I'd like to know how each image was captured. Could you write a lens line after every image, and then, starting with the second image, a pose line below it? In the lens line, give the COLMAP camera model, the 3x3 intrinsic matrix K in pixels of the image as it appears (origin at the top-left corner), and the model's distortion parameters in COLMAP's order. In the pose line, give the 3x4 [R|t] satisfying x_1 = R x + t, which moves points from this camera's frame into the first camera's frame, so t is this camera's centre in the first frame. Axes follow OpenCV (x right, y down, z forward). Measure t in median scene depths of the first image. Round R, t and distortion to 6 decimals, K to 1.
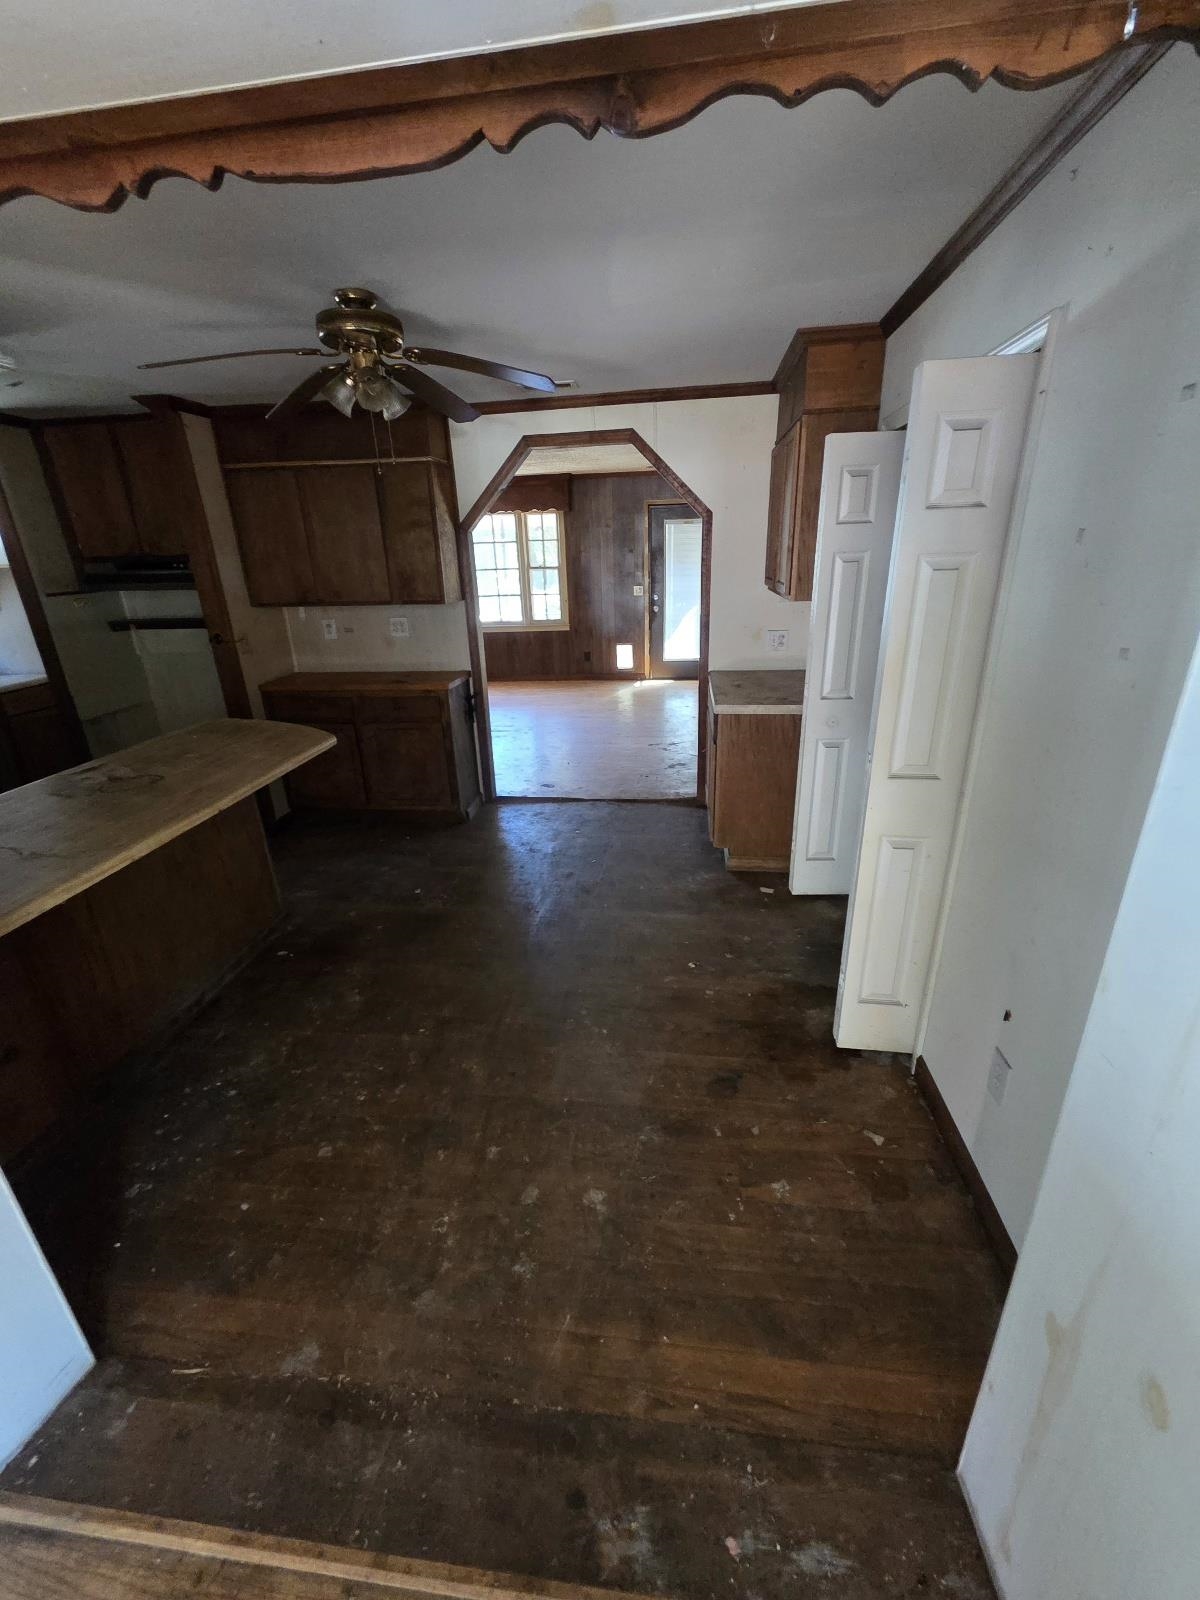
lens RADIAL K [[655.9, 0, 593.1], [0, 655.9, 799.3], [0, 0, 1]] dist [-0.000807, 0.004851]
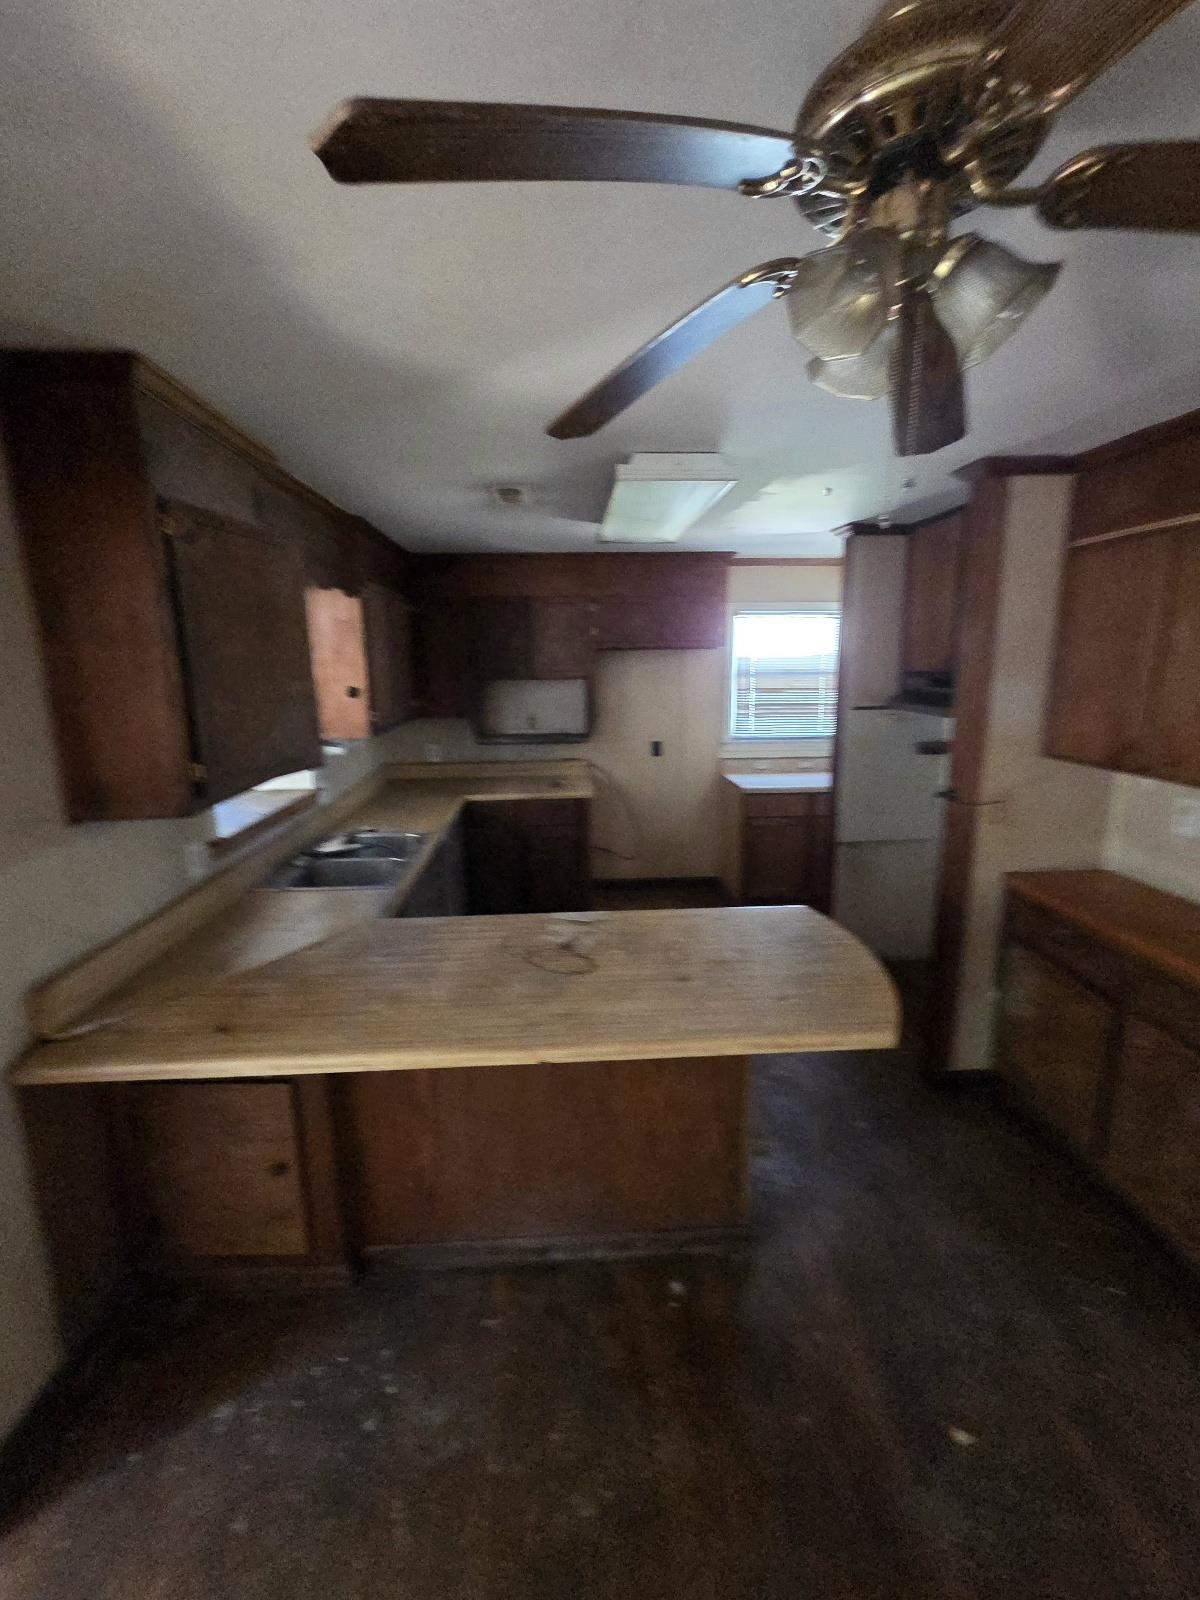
lens RADIAL K [[655.9, 0, 598.8], [0, 655.9, 790.2], [0, 0, 1]] dist [-0.000807, 0.004851]
pose [[0.177107, 0.220281, -0.959223, 0.015029], [-0.349645, 0.925135, 0.147896, -0.256938], [0.919990, 0.309195, 0.240868, 0.578402]]
